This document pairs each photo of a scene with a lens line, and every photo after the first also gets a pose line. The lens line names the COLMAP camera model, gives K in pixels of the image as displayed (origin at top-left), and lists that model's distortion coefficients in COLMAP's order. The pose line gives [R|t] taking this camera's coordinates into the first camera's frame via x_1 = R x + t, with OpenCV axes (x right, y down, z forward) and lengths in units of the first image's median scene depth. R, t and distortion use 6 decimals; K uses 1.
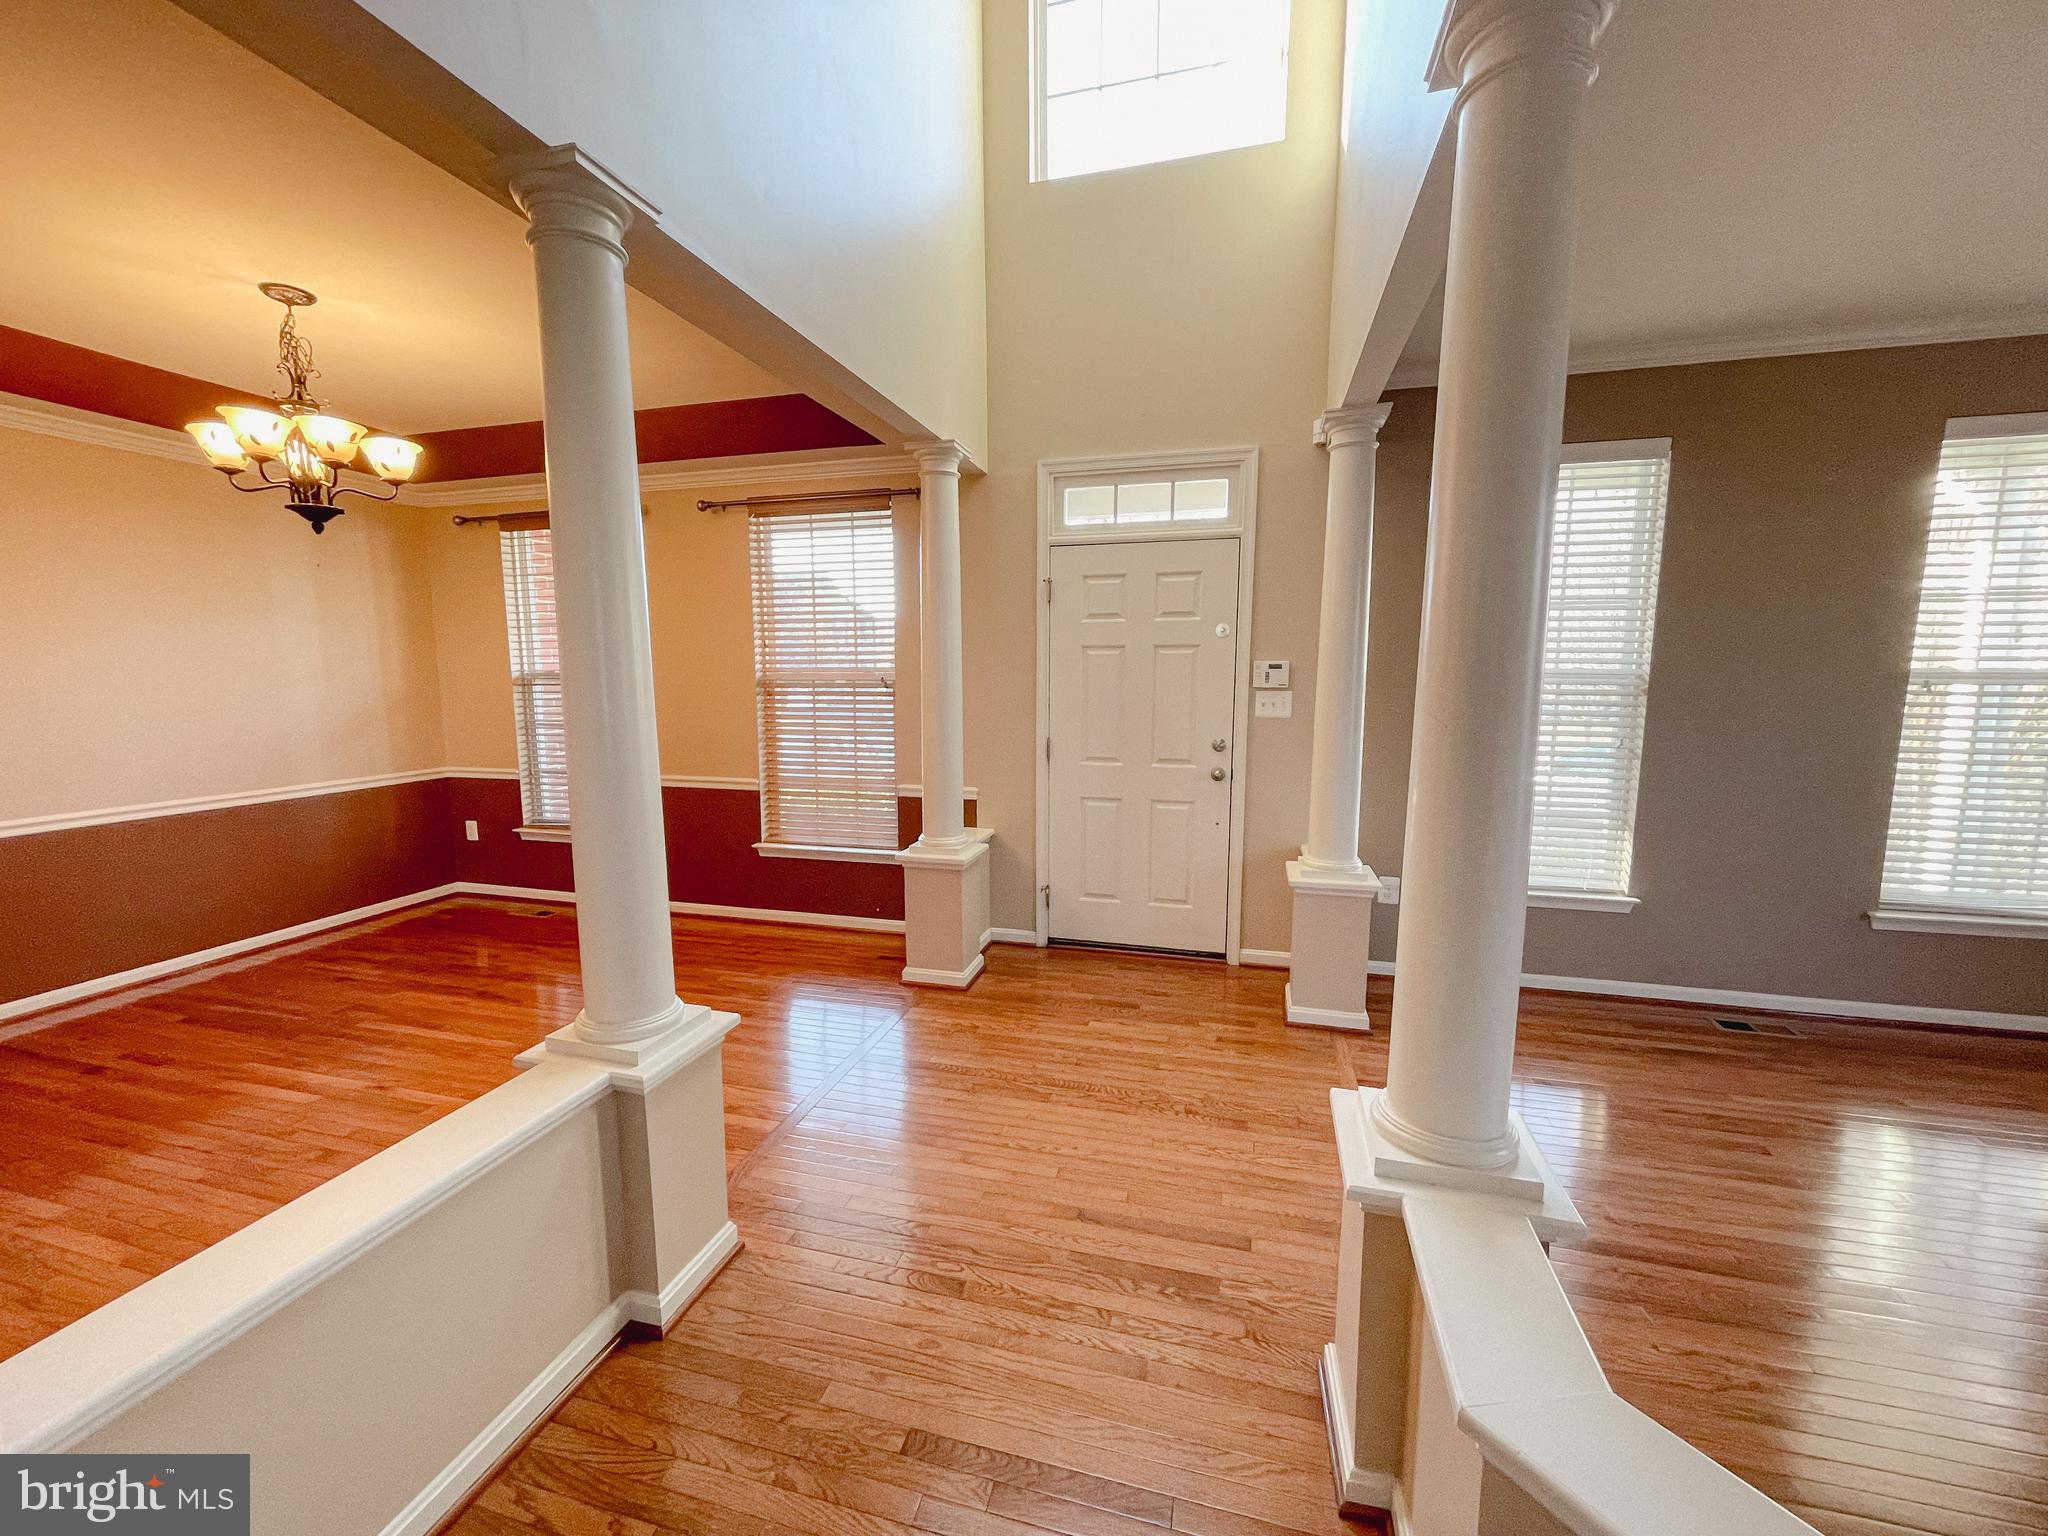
lens RADIAL K [[822.8, 0, 1024.0], [0, 822.8, 768.0], [0, 0, 1]] dist [-0.001282, -0.000070]
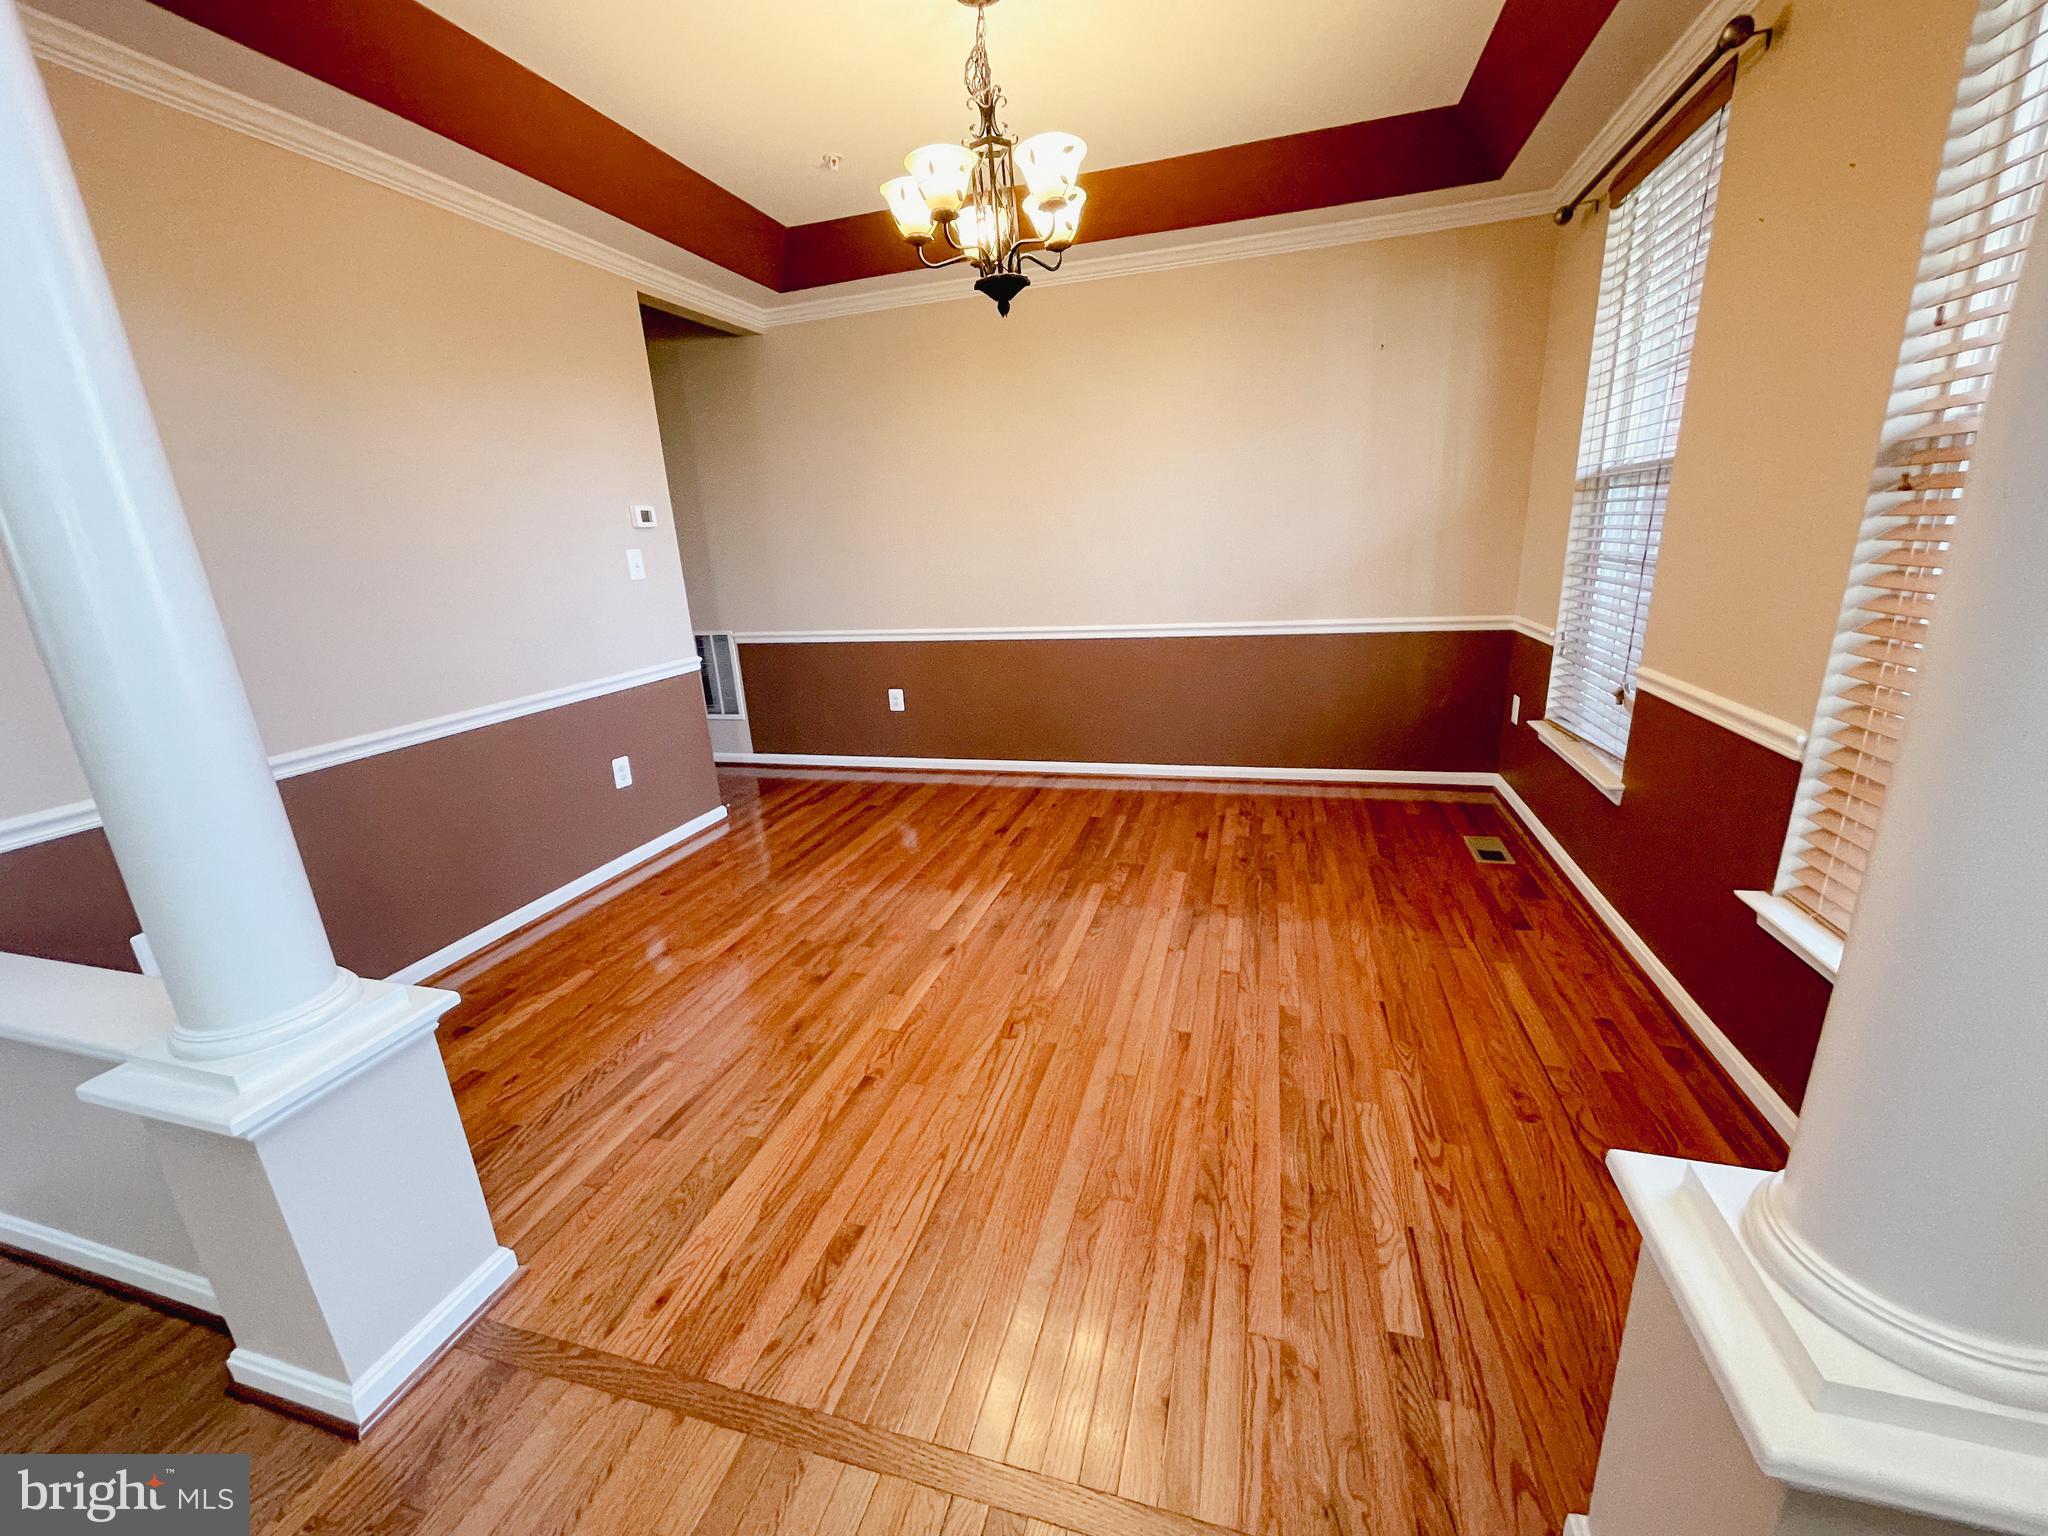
lens RADIAL K [[822.8, 0, 1024.0], [0, 822.8, 768.0], [0, 0, 1]] dist [-0.001282, -0.000070]
pose [[-0.025534, 0.274079, -0.961368, 0.045316], [-0.066889, 0.959058, 0.275197, -0.054103], [0.997434, 0.071332, -0.006156, 0.742673]]
